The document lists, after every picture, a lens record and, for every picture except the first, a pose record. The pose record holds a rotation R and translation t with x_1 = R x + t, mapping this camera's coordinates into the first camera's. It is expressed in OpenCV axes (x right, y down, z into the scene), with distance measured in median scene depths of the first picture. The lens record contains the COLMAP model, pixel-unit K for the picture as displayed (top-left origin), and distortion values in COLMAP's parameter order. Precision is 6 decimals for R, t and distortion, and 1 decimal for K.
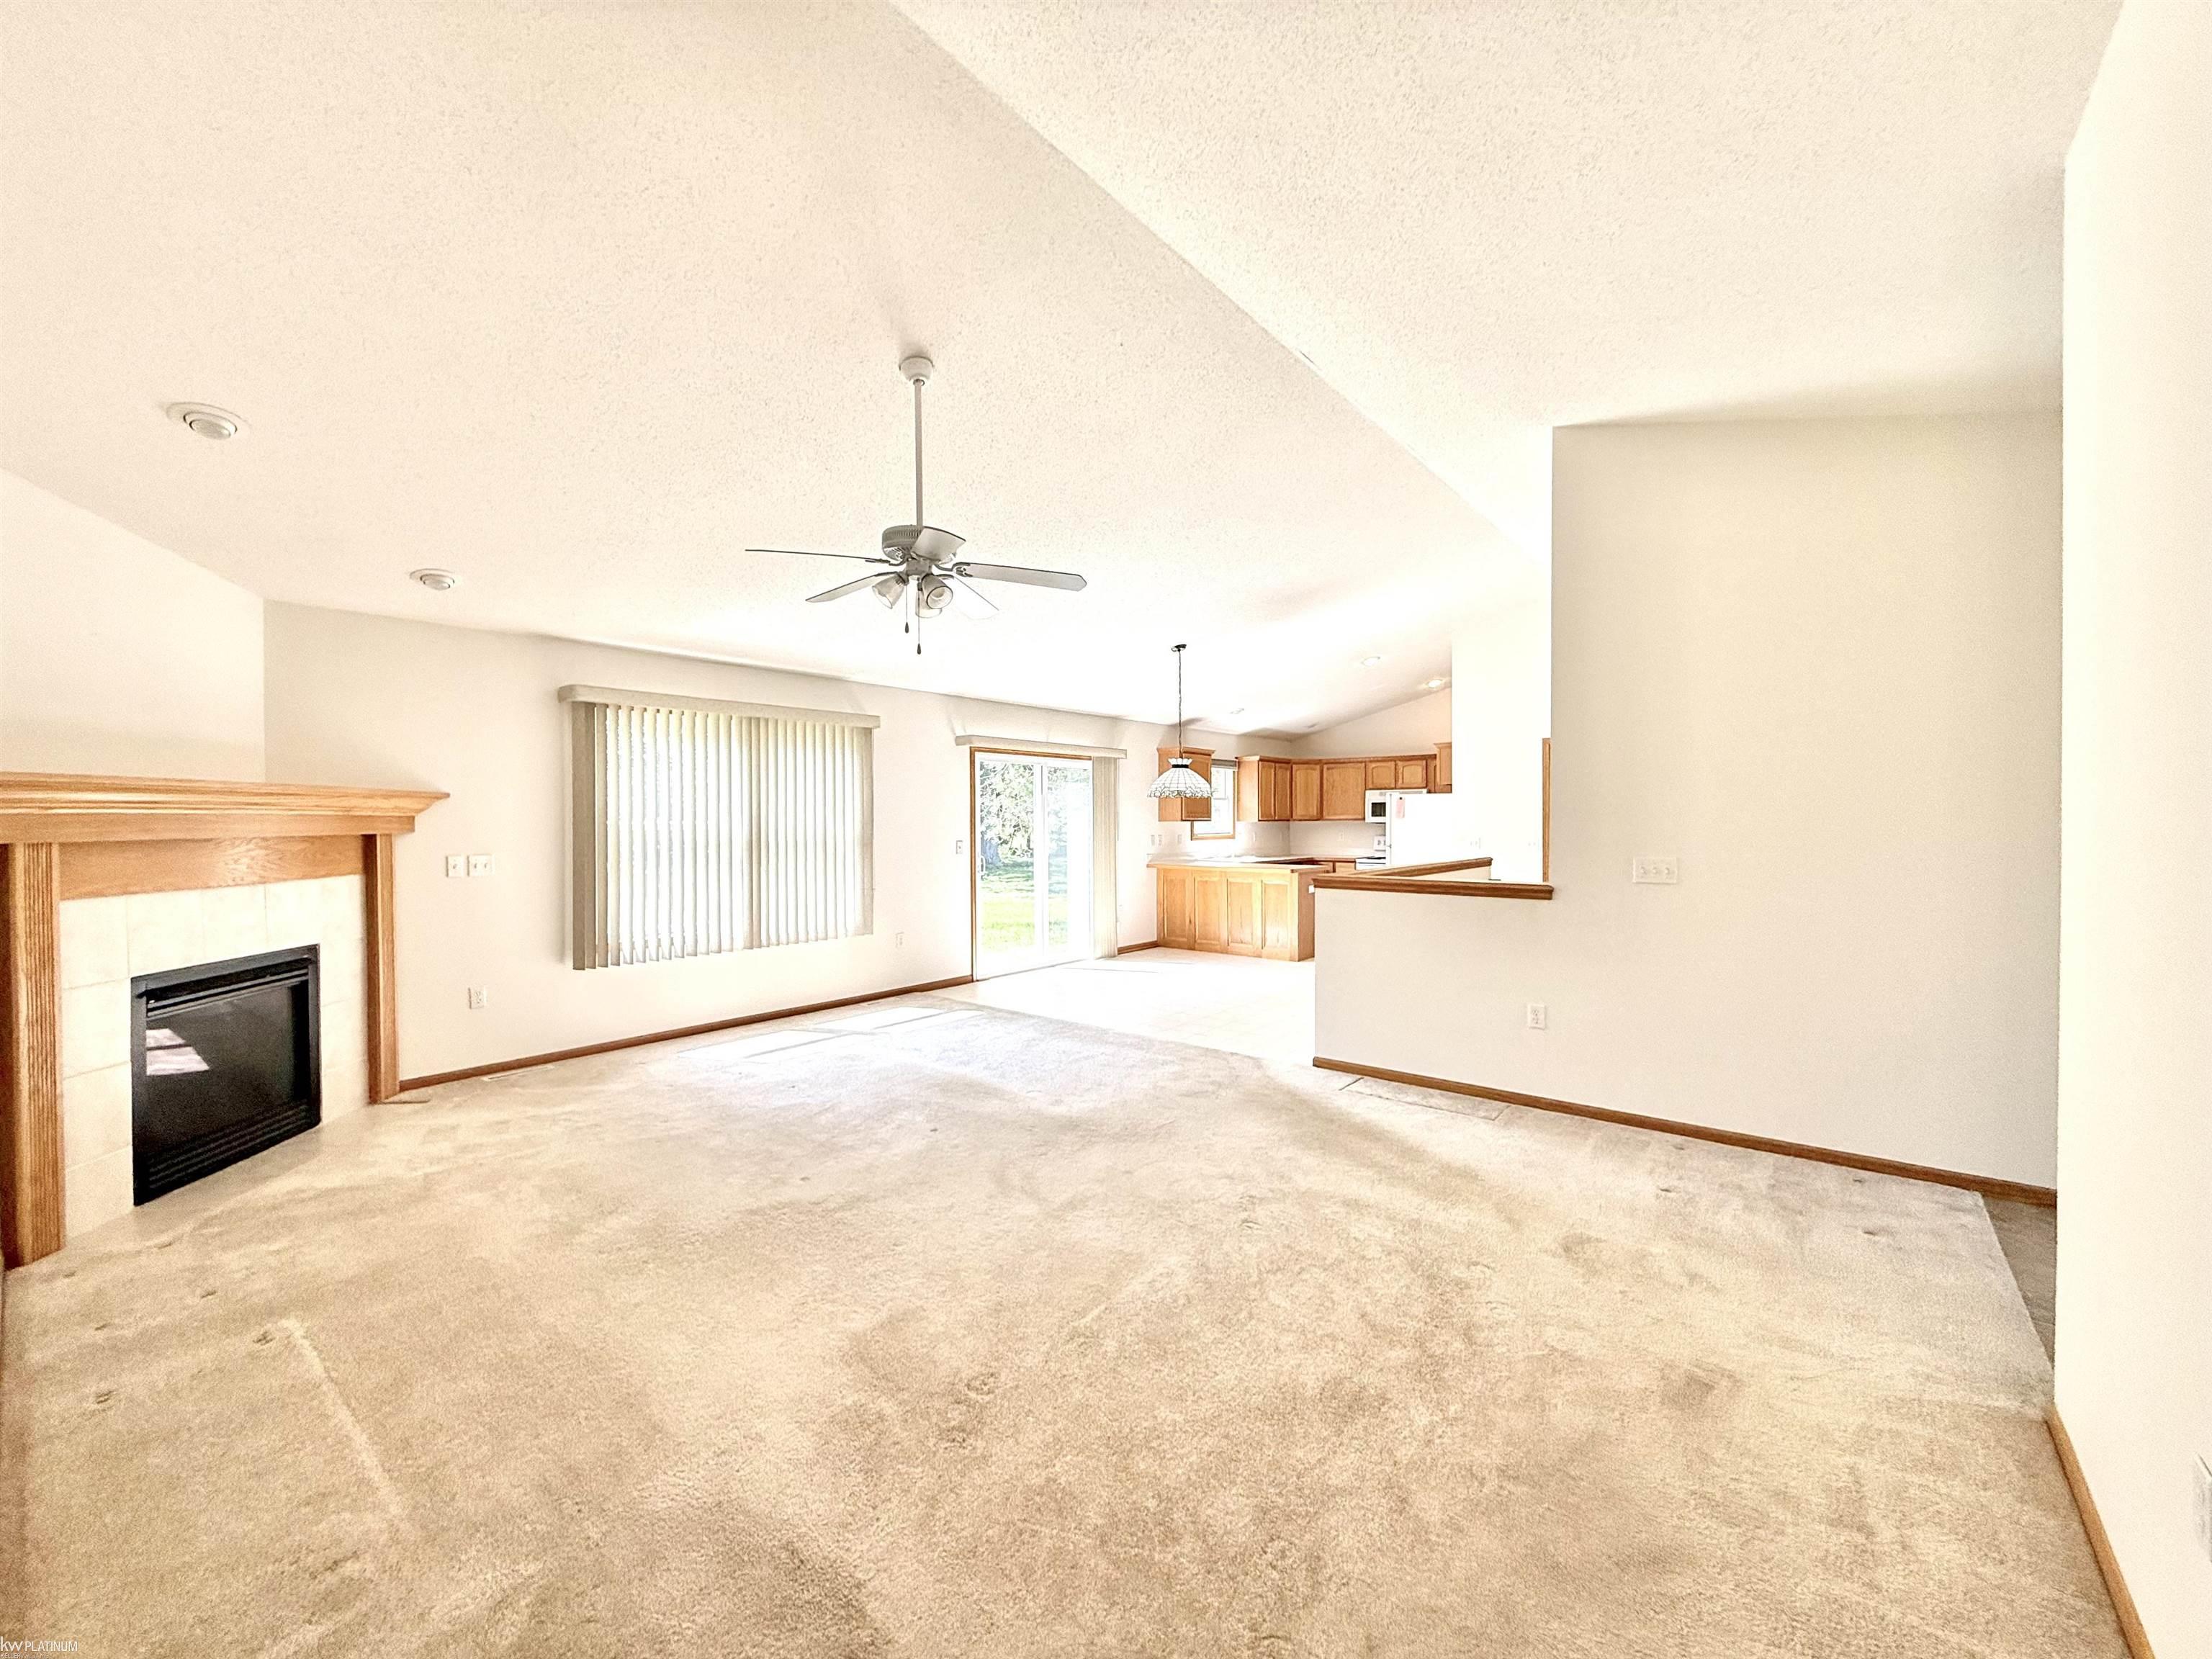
lens RADIAL K [[884.8, 0, 1099.3], [0, 884.8, 831.3], [0, 0, 1]] dist [-0.001388, 0.000855]
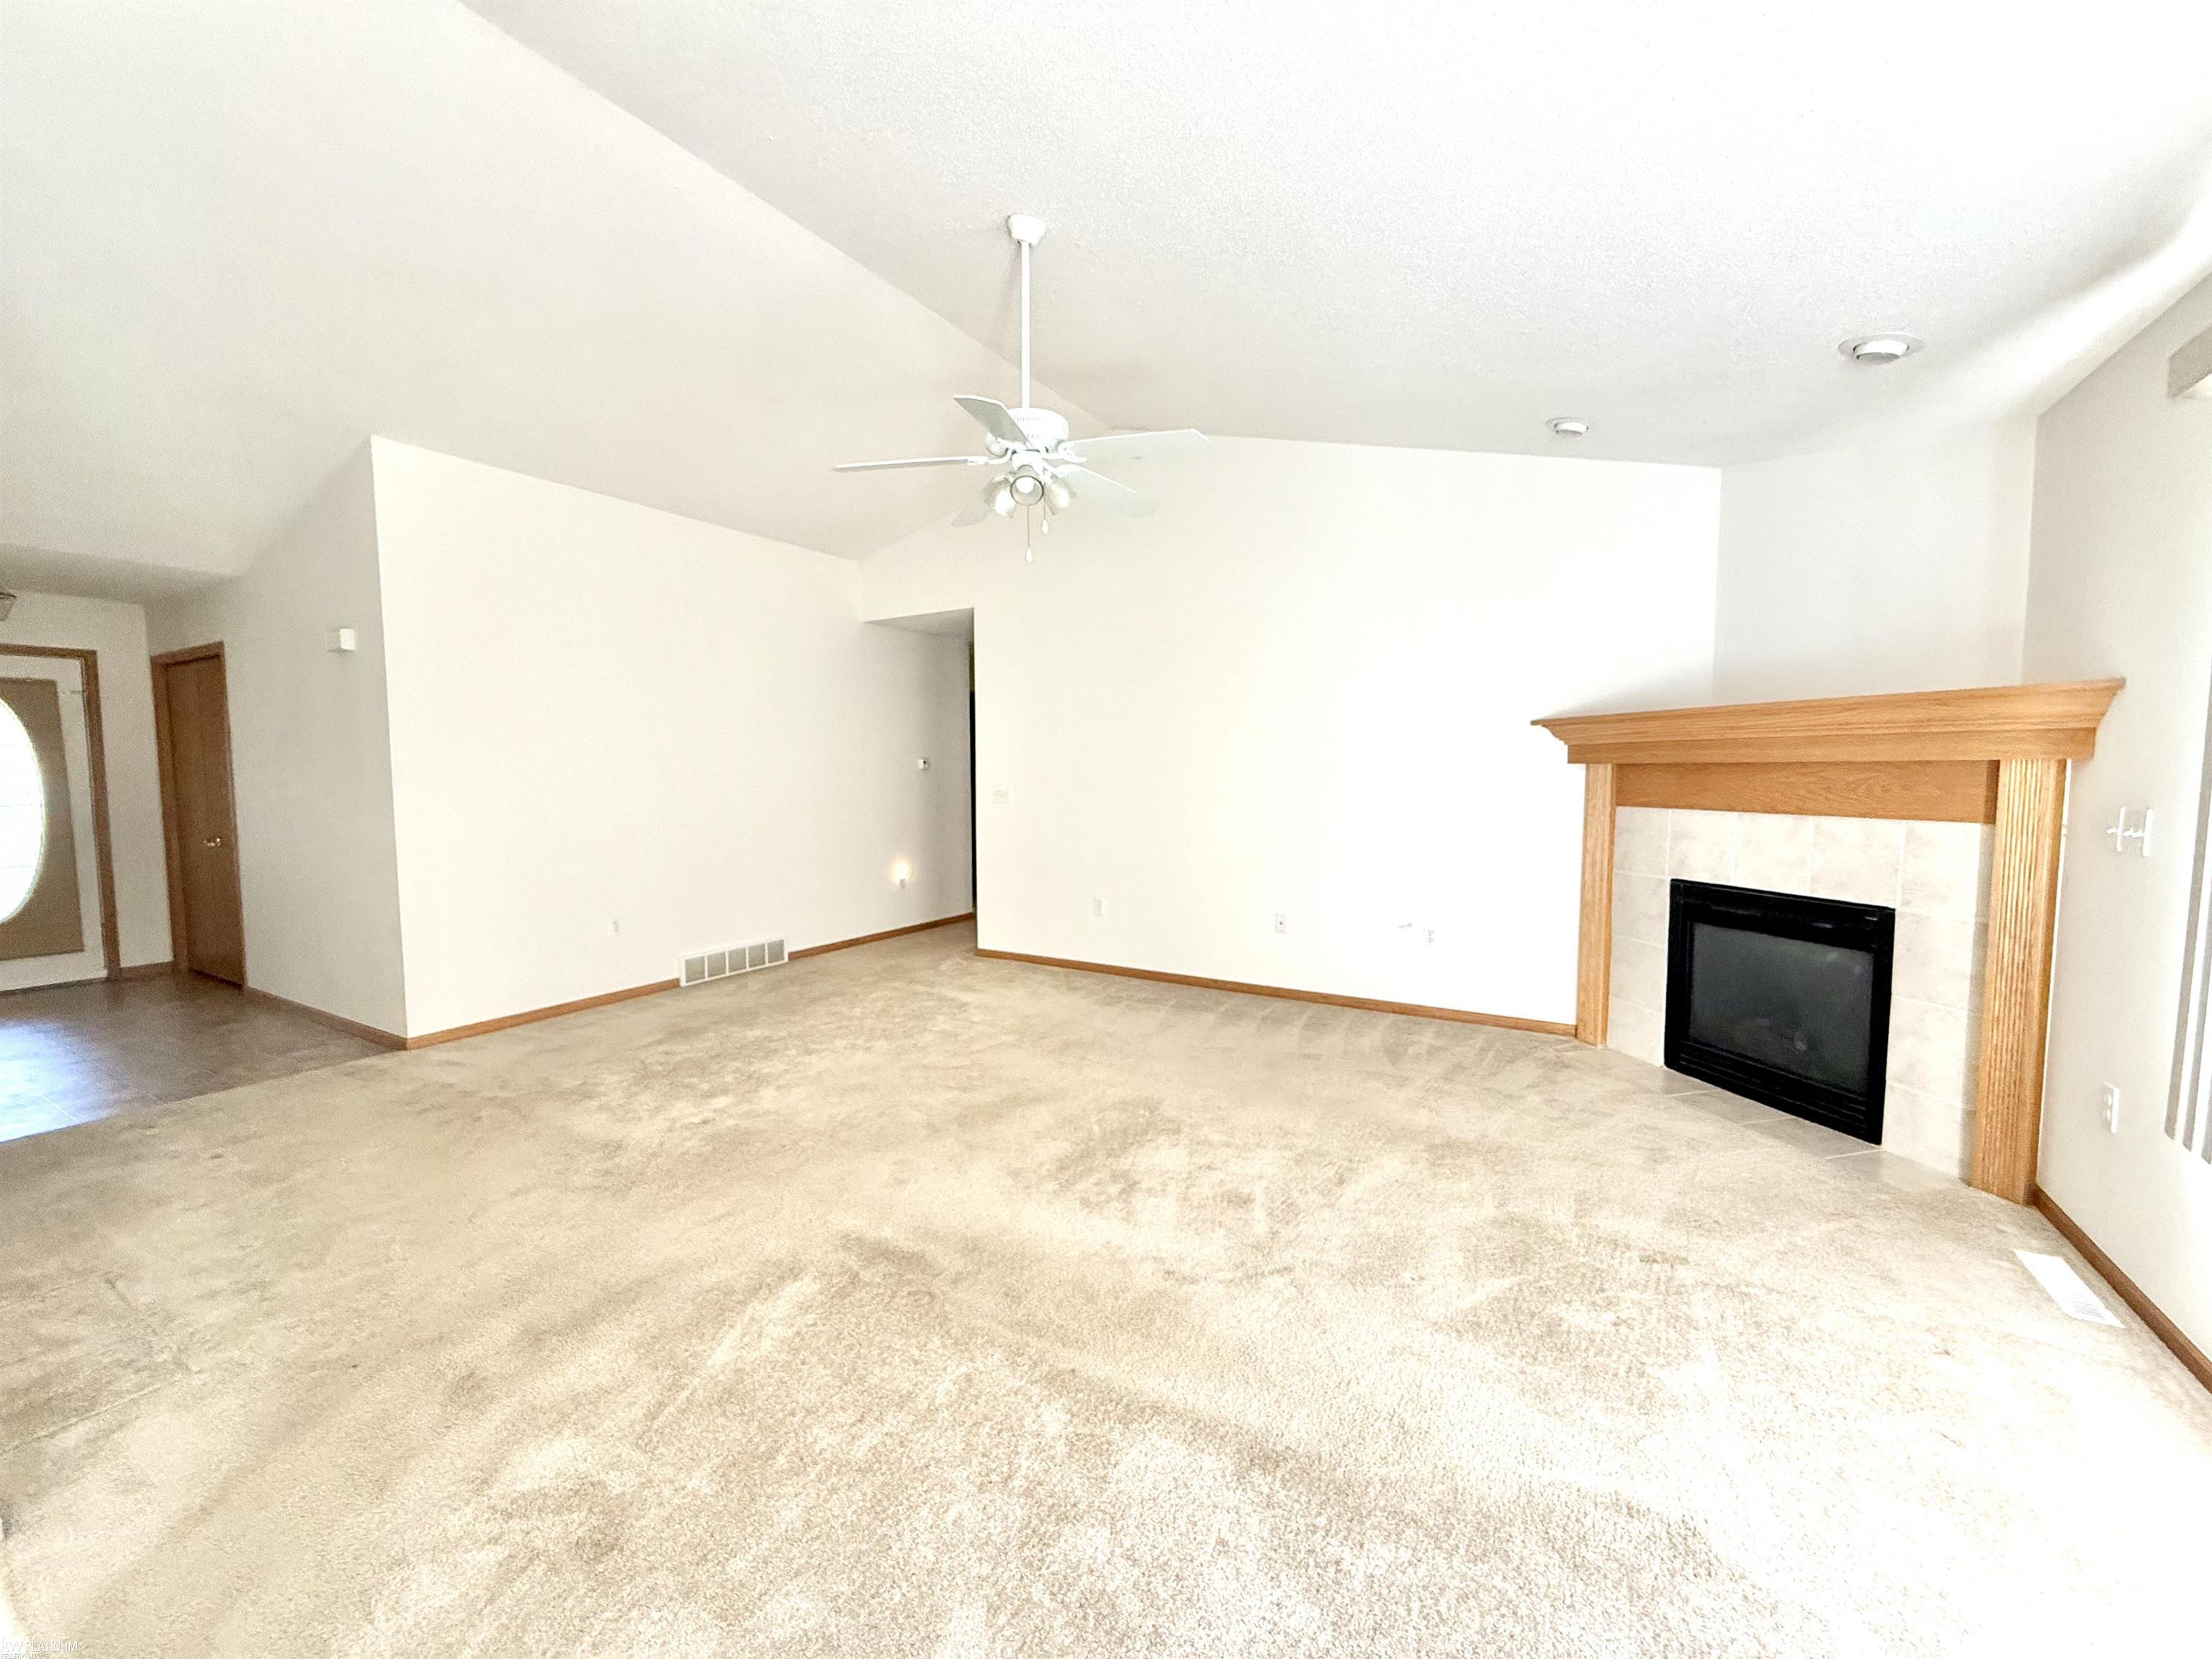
lens RADIAL K [[884.8, 0, 1101.4], [0, 884.8, 831.5], [0, 0, 1]] dist [-0.001388, 0.000855]
pose [[-0.988751, 0.021507, -0.148015, -0.119178], [0.008689, 0.996196, 0.086710, -0.006108], [0.149316, 0.084449, -0.985177, 1.610298]]
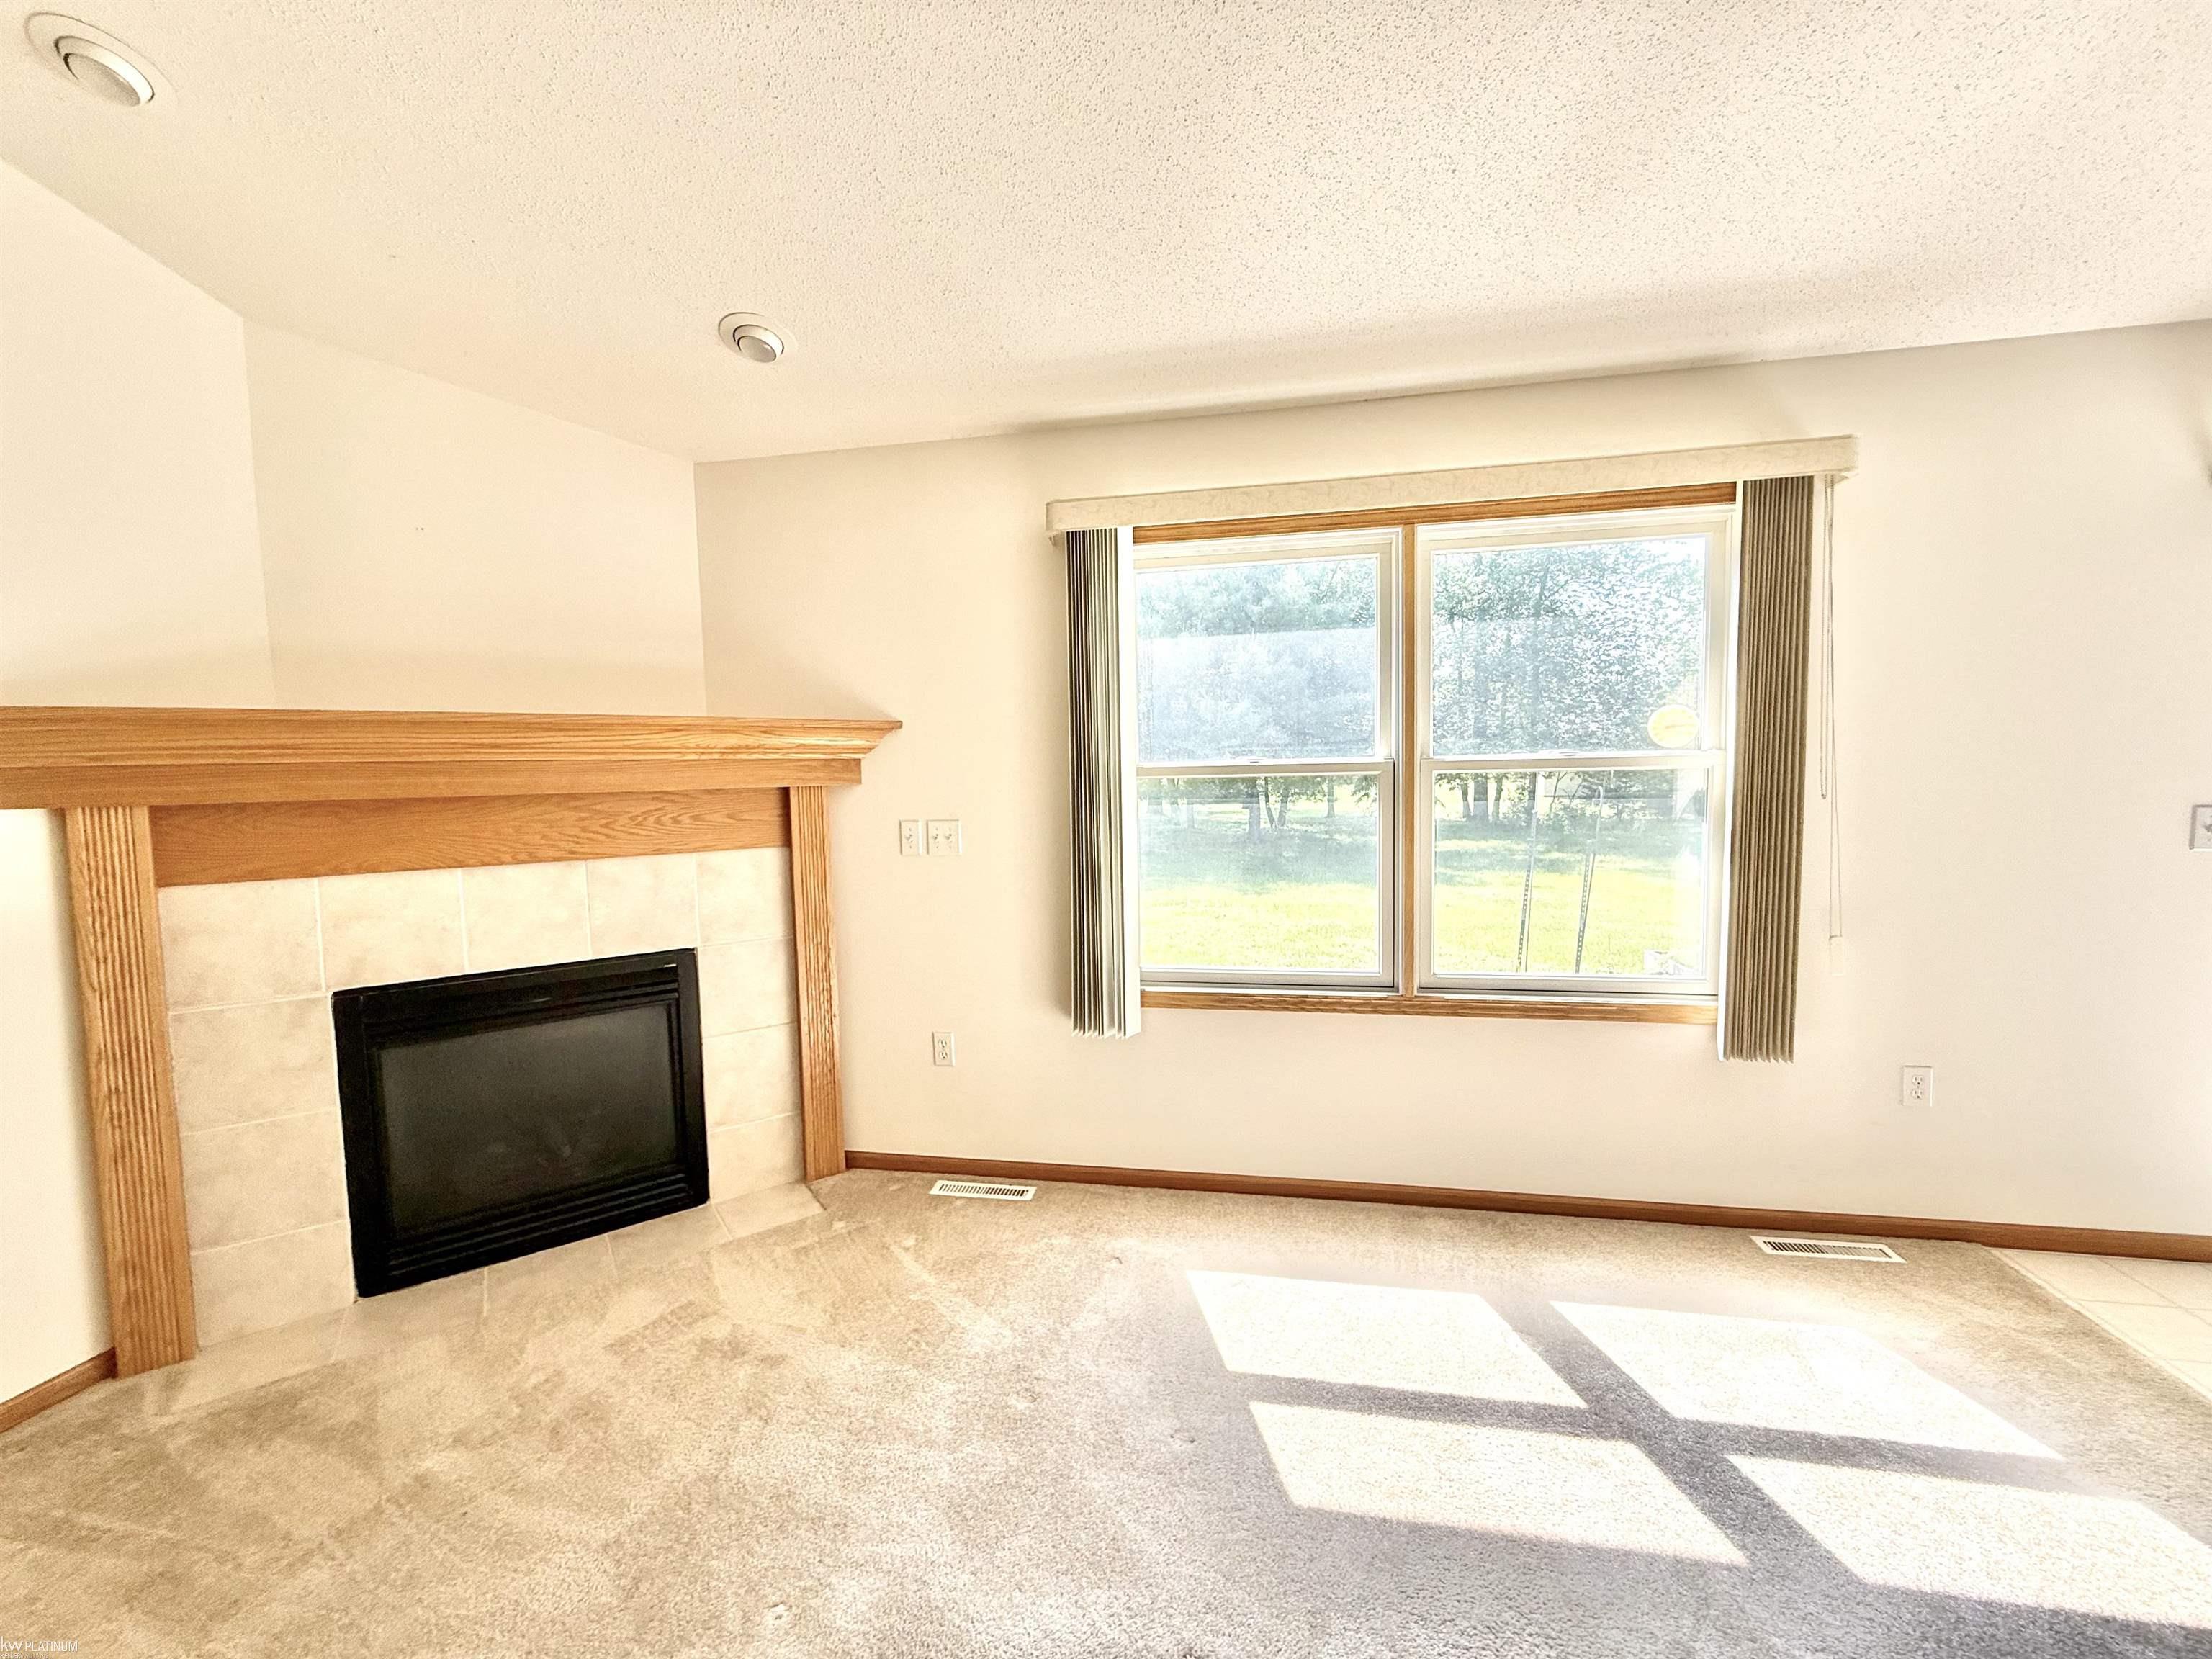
lens RADIAL K [[884.8, 0, 1099.0], [0, 884.8, 824.3], [0, 0, 1]] dist [-0.001388, 0.000855]
pose [[0.485181, 0.049308, -0.873023, -0.134128], [0.003920, 0.998276, 0.058561, -0.007052], [0.874405, -0.031835, 0.484151, 0.936939]]
